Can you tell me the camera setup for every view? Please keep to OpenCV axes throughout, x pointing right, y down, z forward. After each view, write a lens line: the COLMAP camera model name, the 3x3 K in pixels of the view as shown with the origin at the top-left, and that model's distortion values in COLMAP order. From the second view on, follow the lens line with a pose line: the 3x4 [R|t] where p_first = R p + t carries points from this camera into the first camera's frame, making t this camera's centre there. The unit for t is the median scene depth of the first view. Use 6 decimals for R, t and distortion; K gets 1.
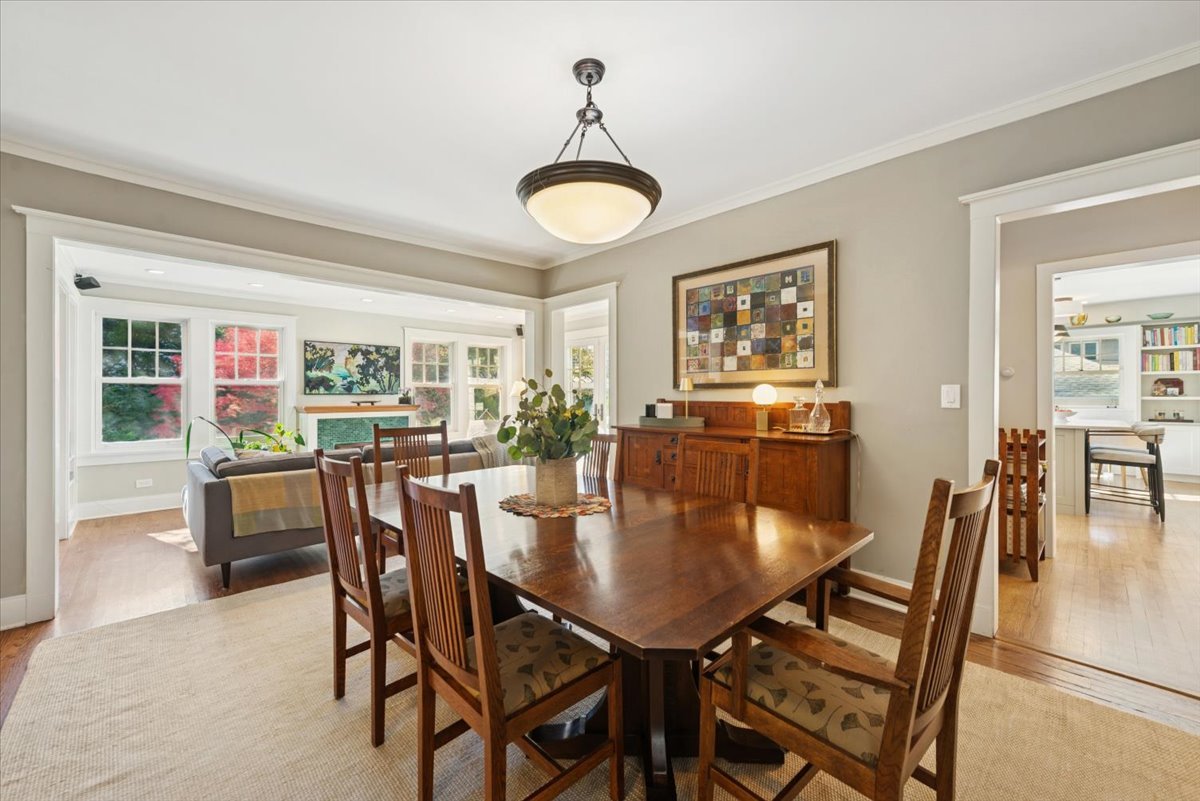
lens RADIAL K [[475.5, 0, 589.5], [0, 475.5, 396.0], [0, 0, 1]] dist [0.012466, -0.001625]
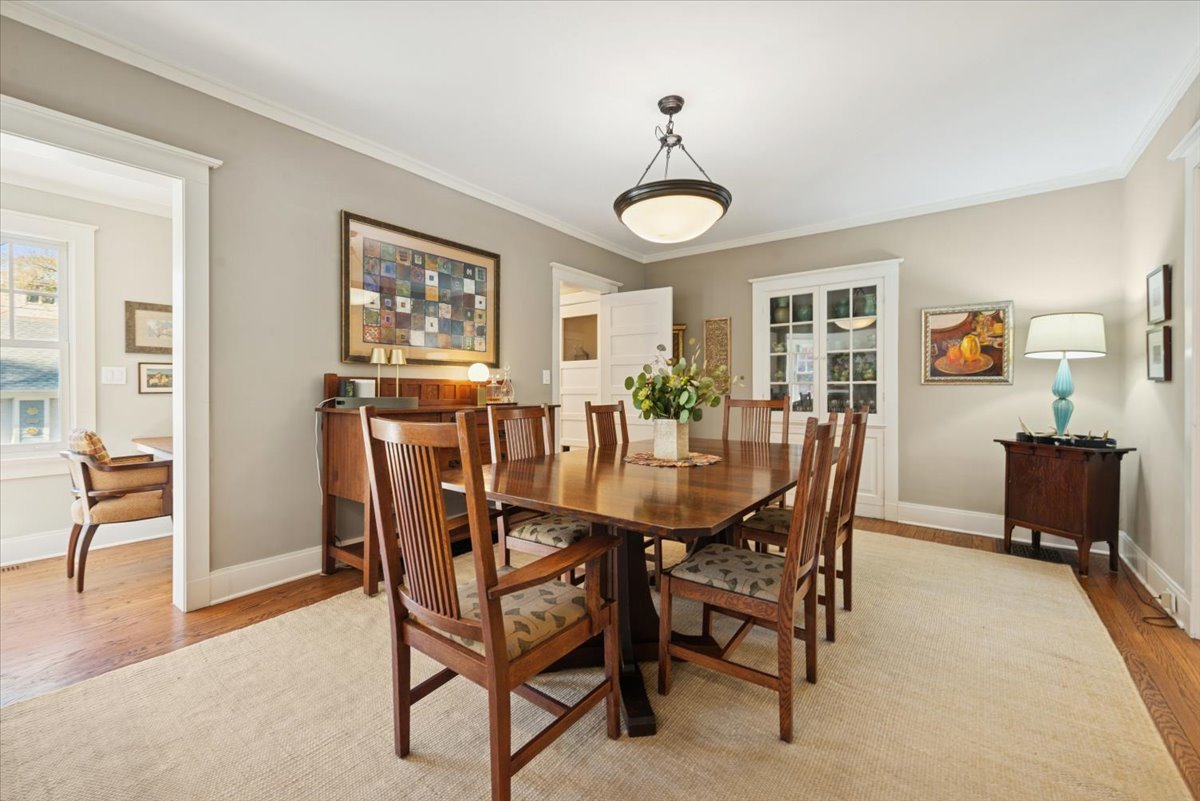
lens RADIAL K [[475.5, 0, 601.4], [0, 475.5, 390.8], [0, 0, 1]] dist [0.012466, -0.001625]
pose [[-0.141402, -0.004040, 0.989944, -0.511698], [-0.000315, 0.999992, 0.004036, 0.023269], [-0.989952, 0.000259, -0.141402, 0.577870]]
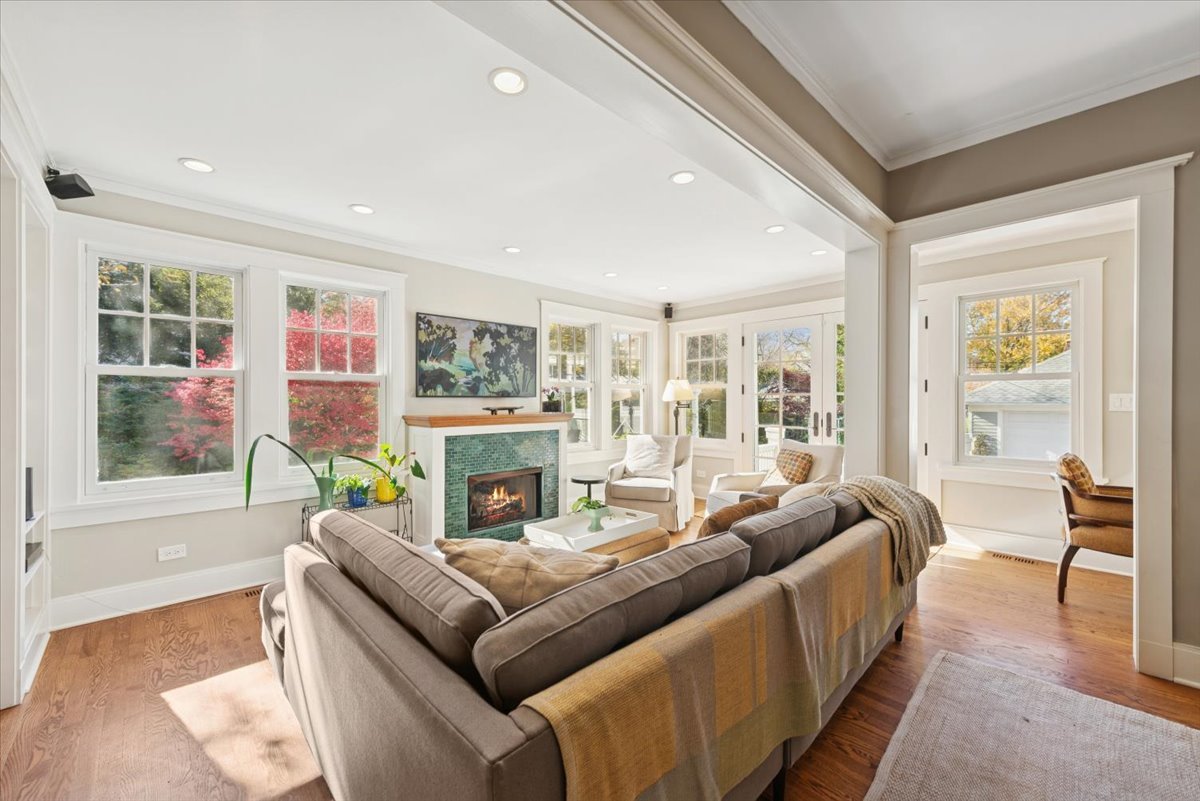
lens RADIAL K [[475.5, 0, 594.7], [0, 475.5, 401.4], [0, 0, 1]] dist [0.012466, -0.001625]
pose [[0.999995, 0.002863, -0.001472, -0.470794], [-0.002857, 0.999988, 0.003855, -0.000390], [0.001483, -0.003851, 0.999991, 0.477134]]
